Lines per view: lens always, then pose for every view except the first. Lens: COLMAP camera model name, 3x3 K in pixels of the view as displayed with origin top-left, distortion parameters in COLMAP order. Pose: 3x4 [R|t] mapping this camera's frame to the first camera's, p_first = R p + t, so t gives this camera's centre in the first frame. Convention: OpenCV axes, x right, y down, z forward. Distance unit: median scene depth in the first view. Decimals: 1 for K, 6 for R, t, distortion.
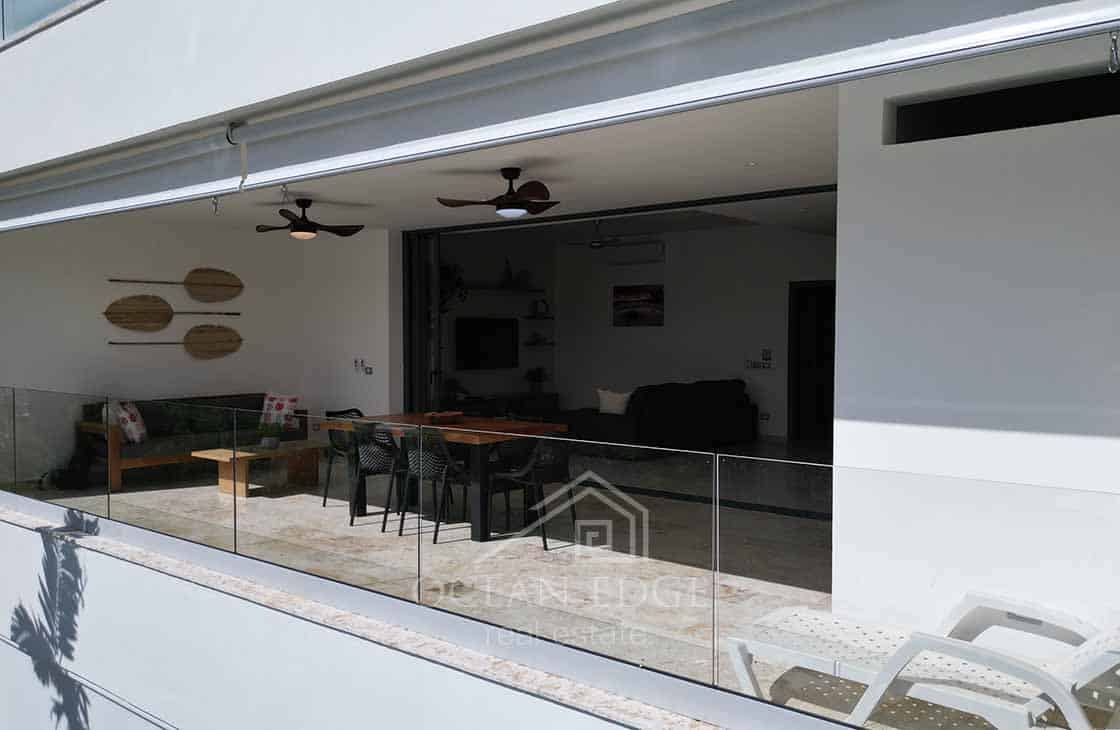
lens RADIAL K [[913.9, 0, 564.5], [0, 913.9, 367.0], [0, 0, 1]] dist [0.112378, -0.163429]
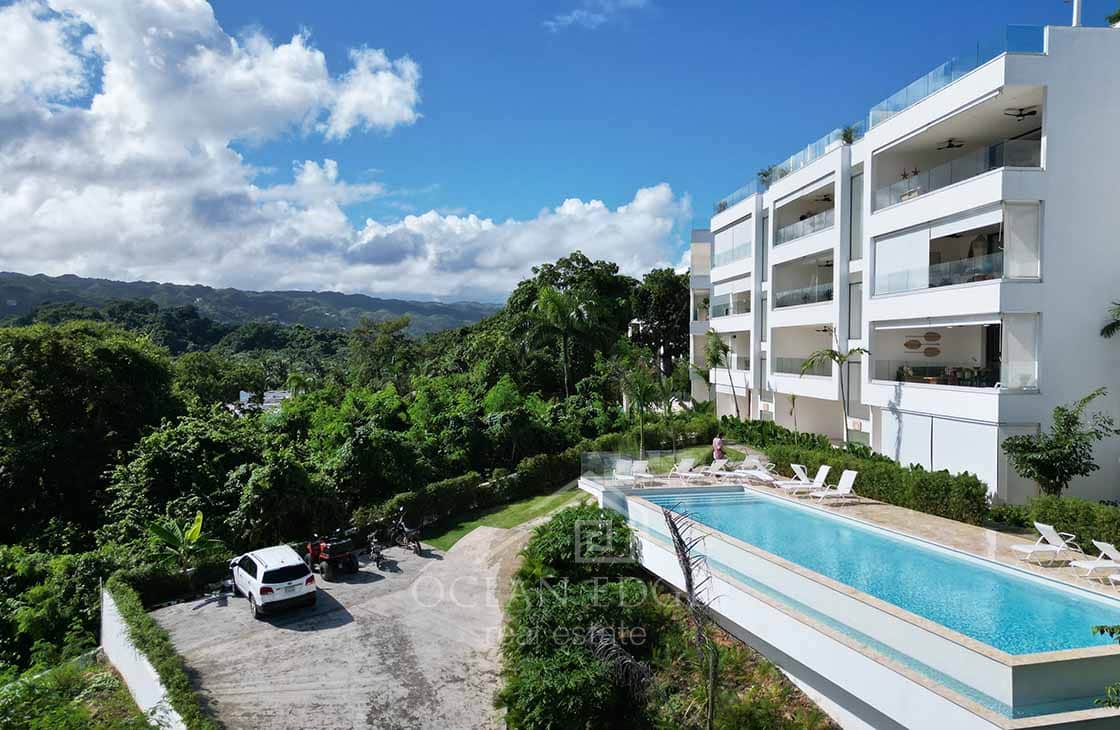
lens RADIAL K [[913.9, 0, 564.5], [0, 913.9, 367.0], [0, 0, 1]] dist [0.112378, -0.163429]
pose [[0.708940, 0.013091, -0.705147, 1.189614], [-0.028302, 0.999550, -0.009897, 0.111236], [0.704701, 0.026973, 0.708992, -2.652534]]
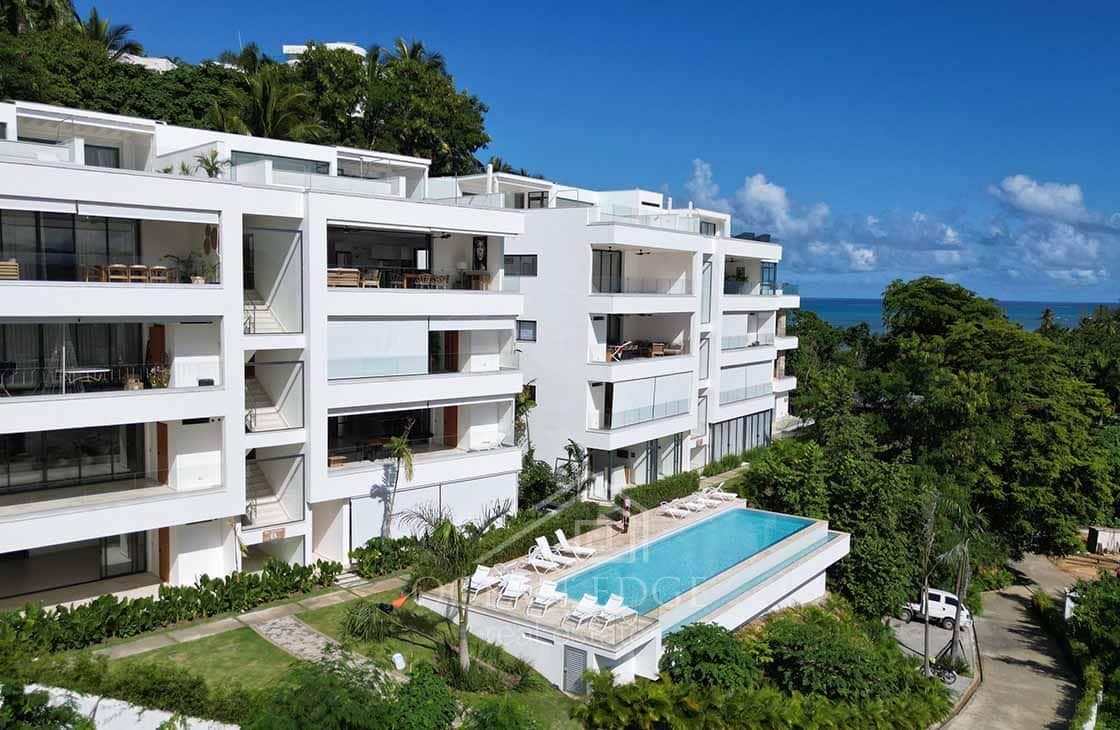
lens RADIAL K [[913.9, 0, 564.5], [0, 913.9, 367.0], [0, 0, 1]] dist [0.112378, -0.163429]
pose [[0.130786, -0.099694, 0.986385, -3.599584], [0.008116, 0.995006, 0.099489, -0.601831], [-0.991377, -0.005006, 0.130942, -0.489378]]
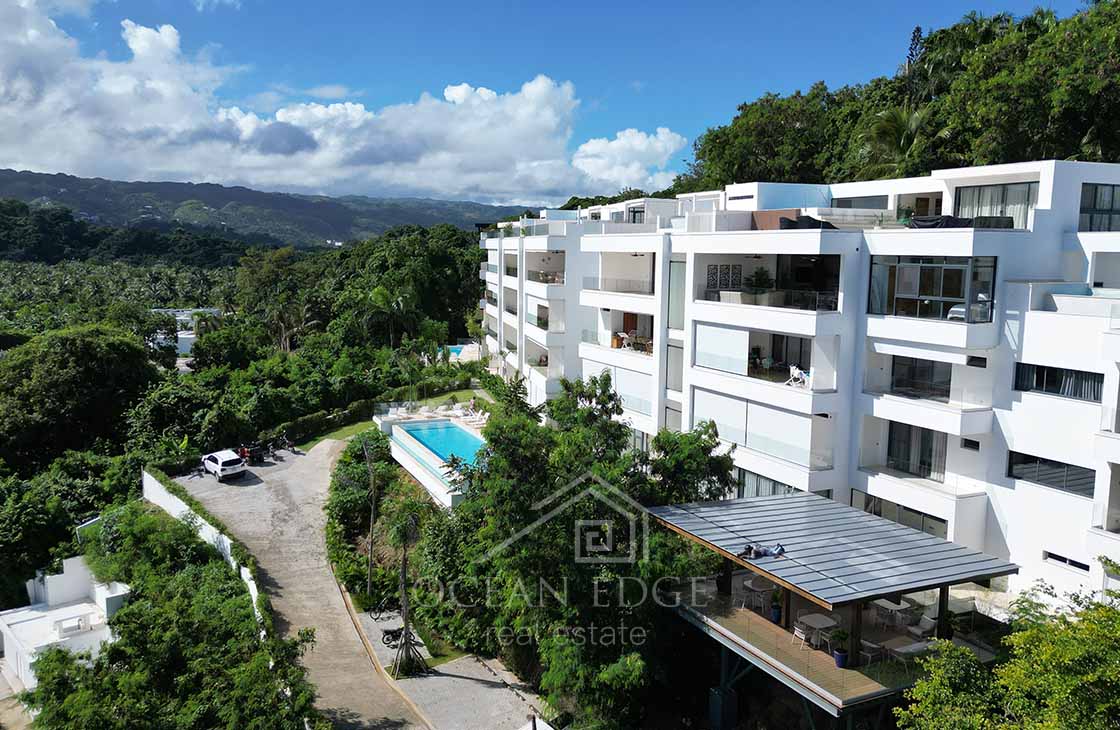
lens RADIAL K [[913.9, 0, 564.5], [0, 913.9, 367.0], [0, 0, 1]] dist [0.112378, -0.163429]
pose [[0.784753, 0.088057, -0.613521, 4.191323], [-0.033966, 0.994479, 0.099289, -0.611539], [0.618877, -0.057079, 0.783411, -4.725299]]
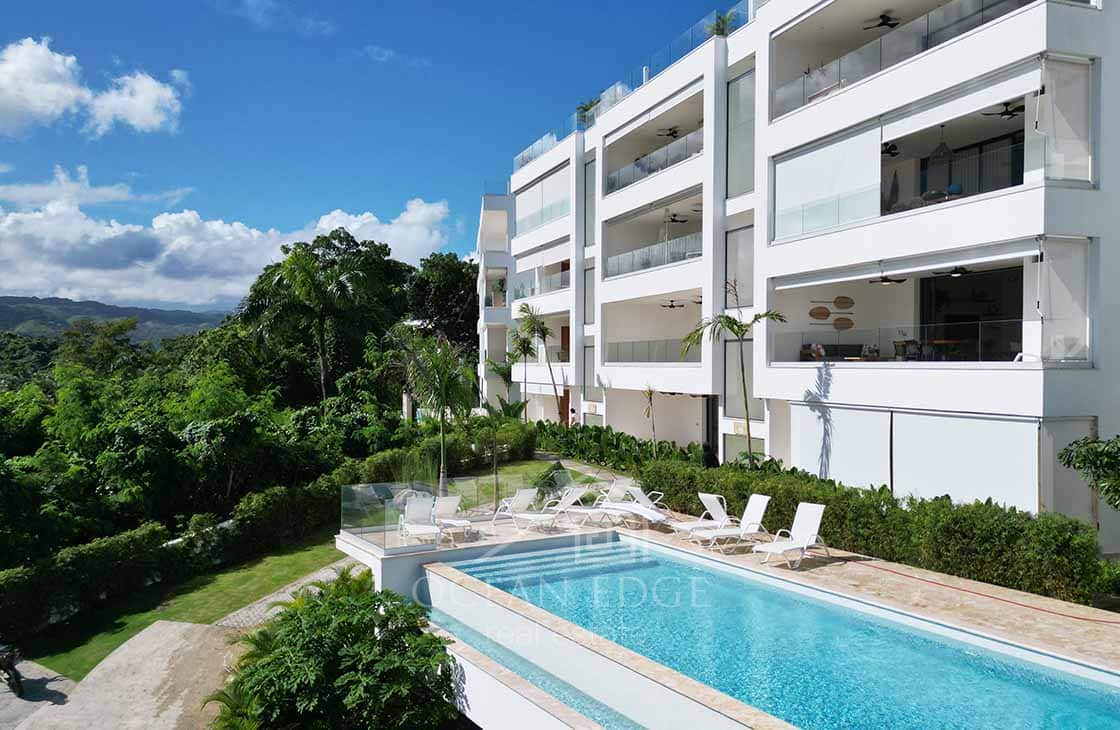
lens RADIAL K [[913.9, 0, 564.5], [0, 913.9, 367.0], [0, 0, 1]] dist [0.112378, -0.163429]
pose [[0.861828, 0.000749, -0.507200, 0.272346], [-0.017718, 0.999433, -0.028629, 0.186027], [0.506891, 0.033660, 0.861353, -1.676628]]
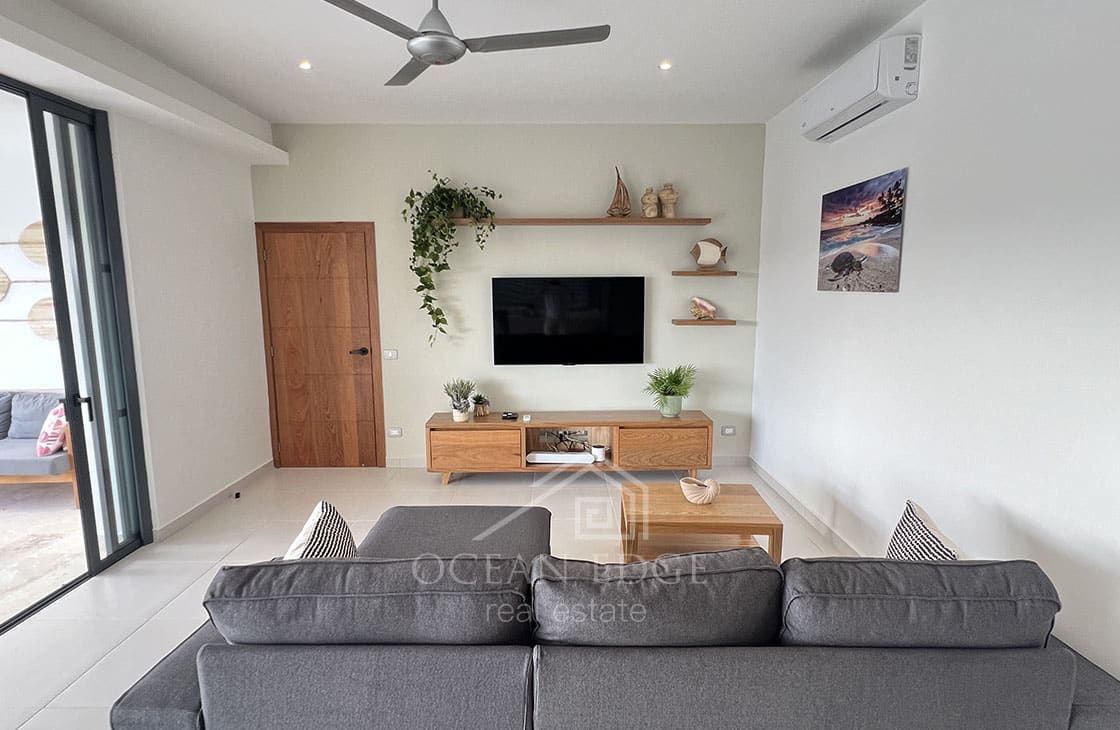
lens RADIAL K [[585.5, 0, 561.4], [0, 585.5, 368.6], [0, 0, 1]] dist [0.002590, 0.000083]
pose [[0.645386, 0.103771, -0.756775, 0.258295], [-0.021640, 0.992815, 0.117683, -0.052260], [0.763550, -0.059574, 0.642995, 1.000907]]
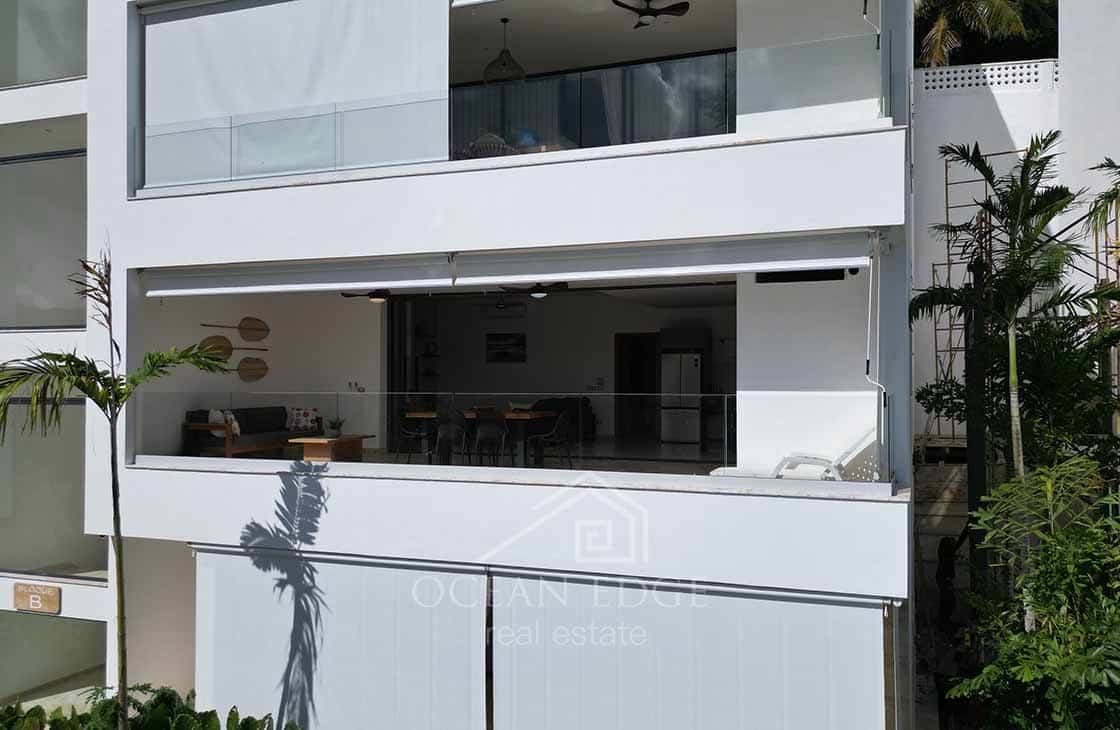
lens RADIAL K [[913.9, 0, 564.5], [0, 913.9, 367.0], [0, 0, 1]] dist [0.112378, -0.163429]
pose [[0.947587, 0.003864, 0.319475, -0.380456], [0.012400, 0.998729, -0.048860, 0.043958], [-0.319258, 0.050260, 0.946334, -0.483074]]
